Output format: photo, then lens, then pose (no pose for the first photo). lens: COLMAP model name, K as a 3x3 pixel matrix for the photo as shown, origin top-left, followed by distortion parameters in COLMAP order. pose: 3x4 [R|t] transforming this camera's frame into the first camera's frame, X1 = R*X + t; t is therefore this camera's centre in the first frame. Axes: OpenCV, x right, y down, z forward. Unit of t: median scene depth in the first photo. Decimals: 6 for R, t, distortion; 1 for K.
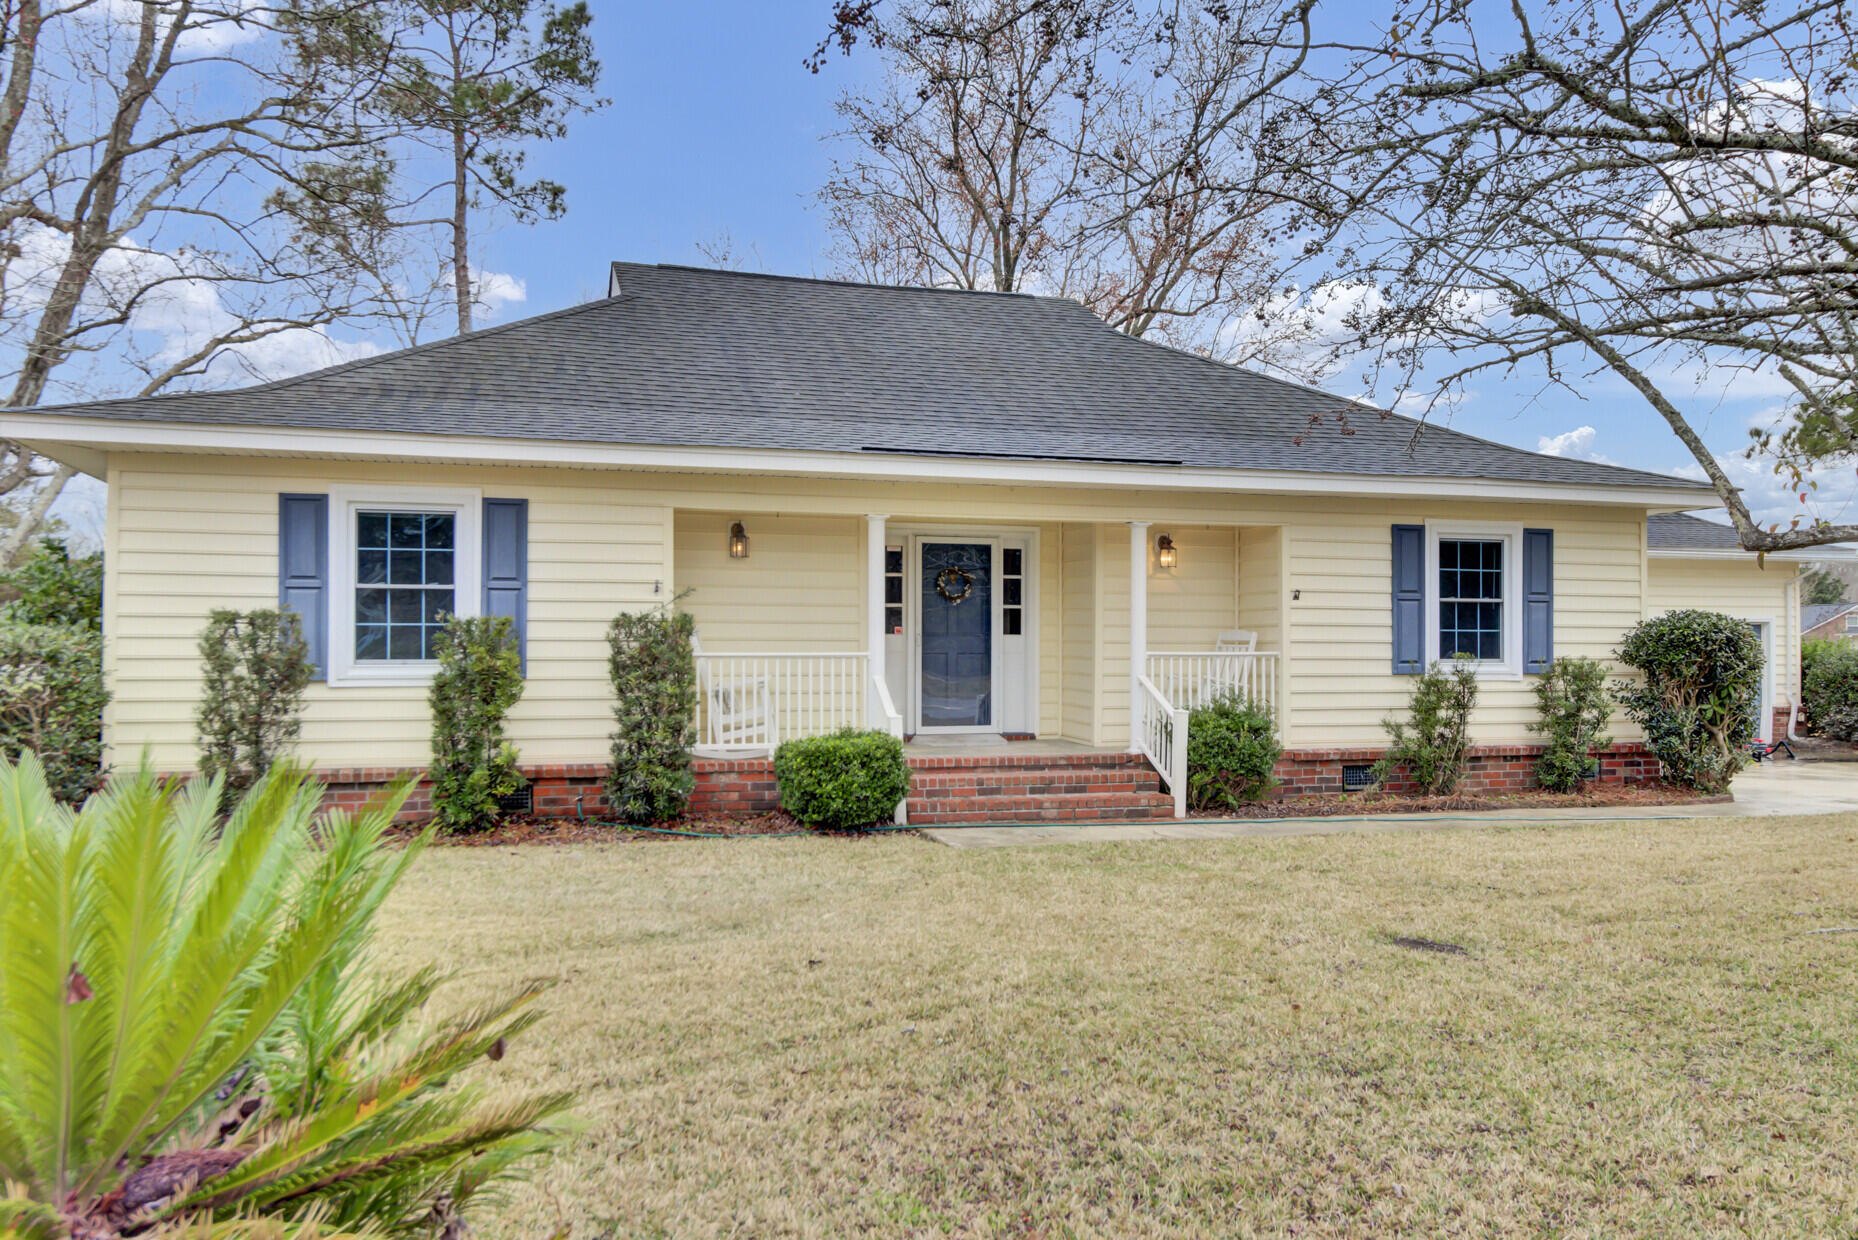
lens RADIAL K [[1458.6, 0, 929.0], [0, 1458.6, 620.0], [0, 0, 1]] dist [0.001168, -0.004159]
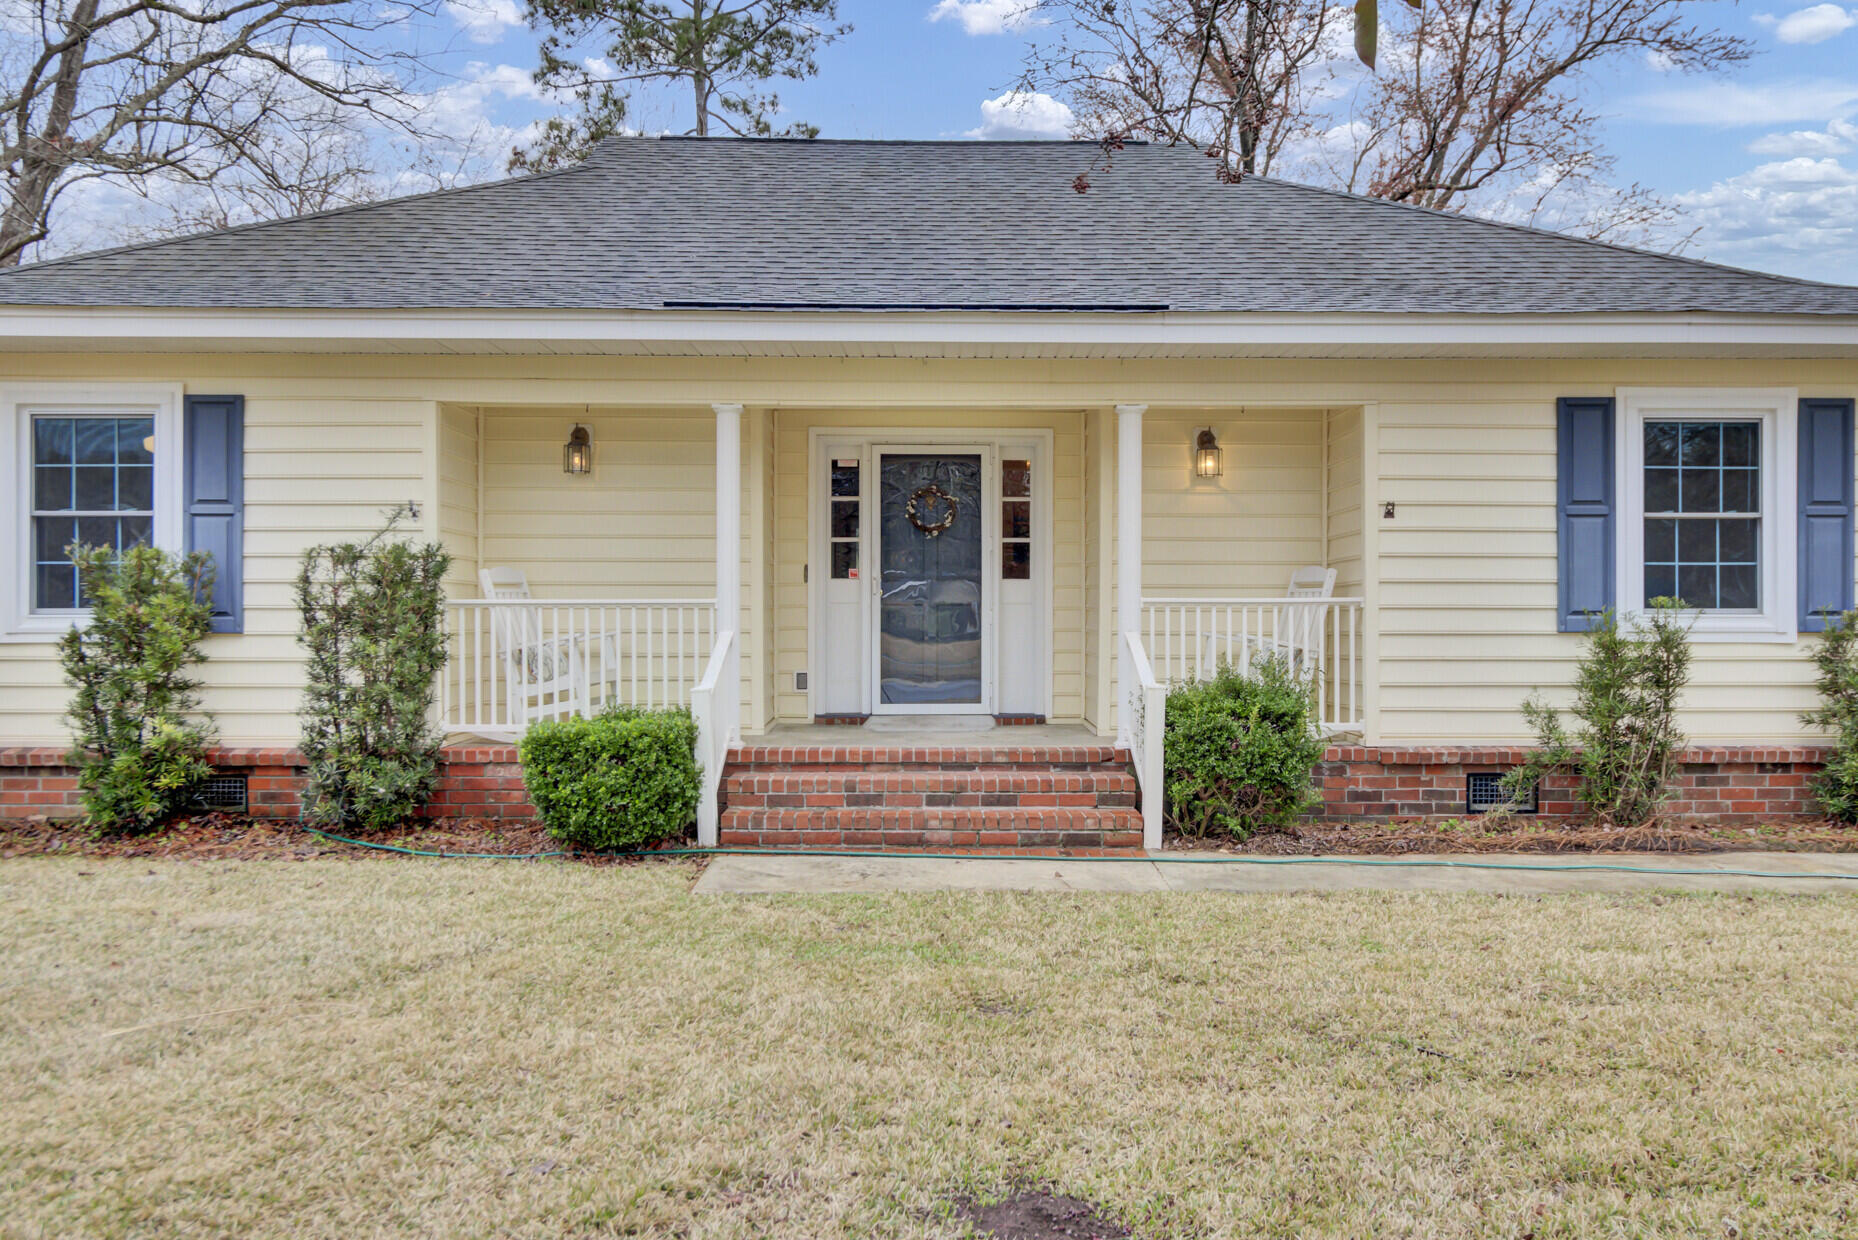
lens RADIAL K [[1458.6, 0, 929.0], [0, 1458.6, 620.0], [0, 0, 1]] dist [0.001168, -0.004159]
pose [[0.962428, -0.002013, -0.271529, 0.231148], [0.007009, 0.999824, 0.017430, 0.019159], [0.271446, -0.018678, 0.962272, 0.316190]]
